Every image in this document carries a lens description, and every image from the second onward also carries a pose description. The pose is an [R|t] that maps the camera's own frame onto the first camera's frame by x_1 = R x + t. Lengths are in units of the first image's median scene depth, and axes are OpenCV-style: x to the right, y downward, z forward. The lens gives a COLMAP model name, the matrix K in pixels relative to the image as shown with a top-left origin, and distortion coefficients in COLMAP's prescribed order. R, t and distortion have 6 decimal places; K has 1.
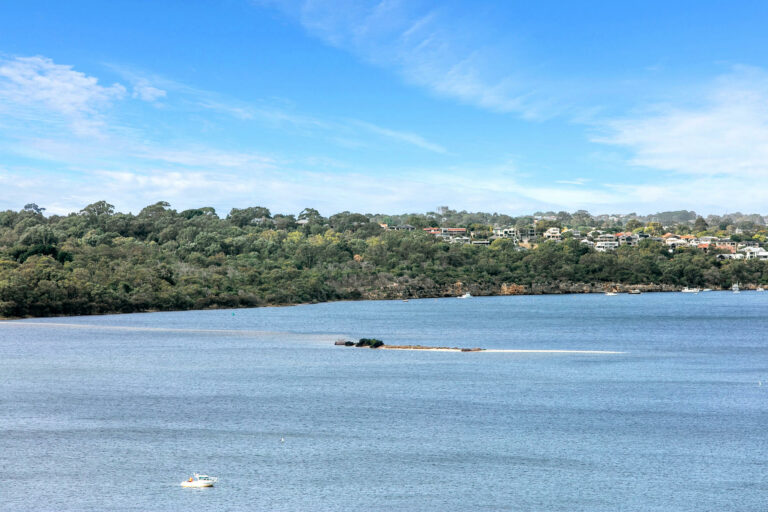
lens RADIAL K [[4917.1, 0, 381.9], [0, 4917.1, 255.2], [0, 0, 1]] dist [0.018210, 0.000000]
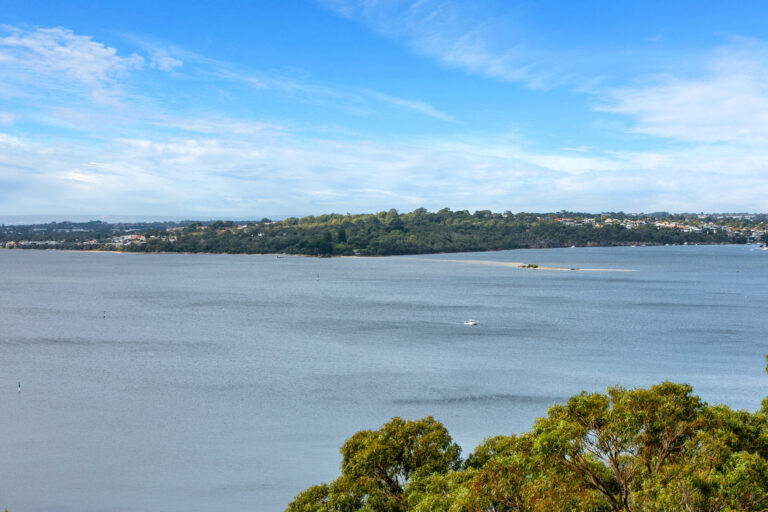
lens RADIAL K [[1883.4, 0, 467.4], [0, 1883.4, 254.3], [0, 0, 1]] dist [-0.026548, 0.000000]
pose [[0.999124, 0.001117, -0.041844, 0.032521], [-0.000591, 0.999921, 0.012587, 0.002240], [0.041855, -0.012551, 0.999045, 0.603271]]
